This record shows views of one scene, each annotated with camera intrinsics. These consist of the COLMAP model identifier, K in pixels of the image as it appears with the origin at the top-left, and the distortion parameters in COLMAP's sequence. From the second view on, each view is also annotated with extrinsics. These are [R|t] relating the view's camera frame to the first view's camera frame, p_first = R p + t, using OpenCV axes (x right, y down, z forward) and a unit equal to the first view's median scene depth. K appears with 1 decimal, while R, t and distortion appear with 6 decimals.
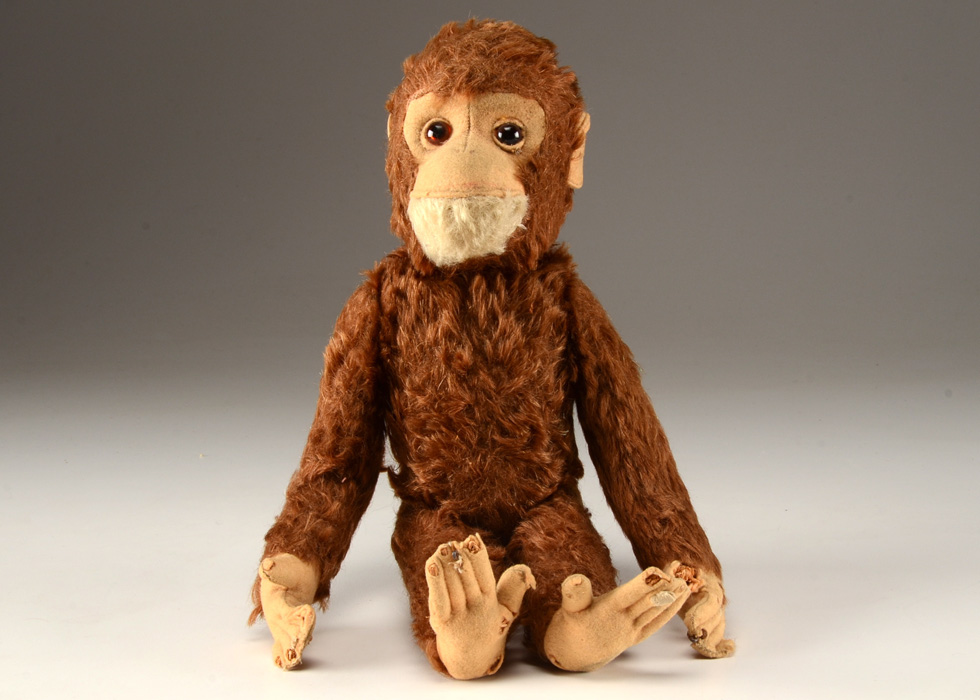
lens RADIAL K [[2241.7, 0, 490.4], [0, 2241.7, 350.8], [0, 0, 1]] dist [0.088059, 0.000000]
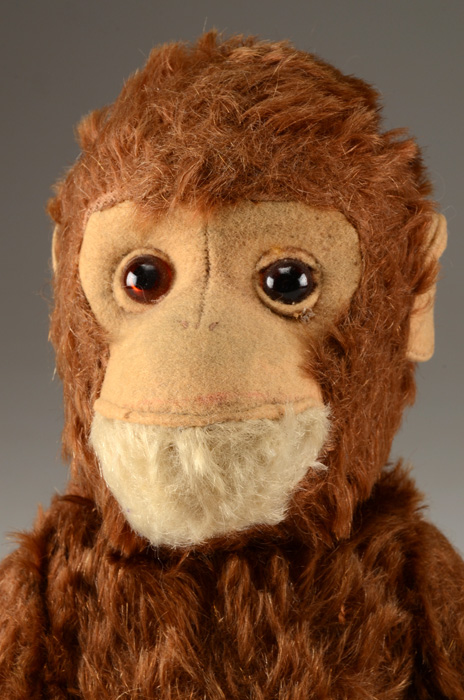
lens RADIAL K [[2537.1, 0, 232.1], [0, 2537.1, 349.9], [0, 0, 1]] dist [0.589166, 0.000000]
pose [[0.999384, -0.026424, -0.023087, 0.008516], [0.027855, 0.997559, 0.064026, -0.116782], [0.021339, -0.064629, 0.997681, 0.430169]]
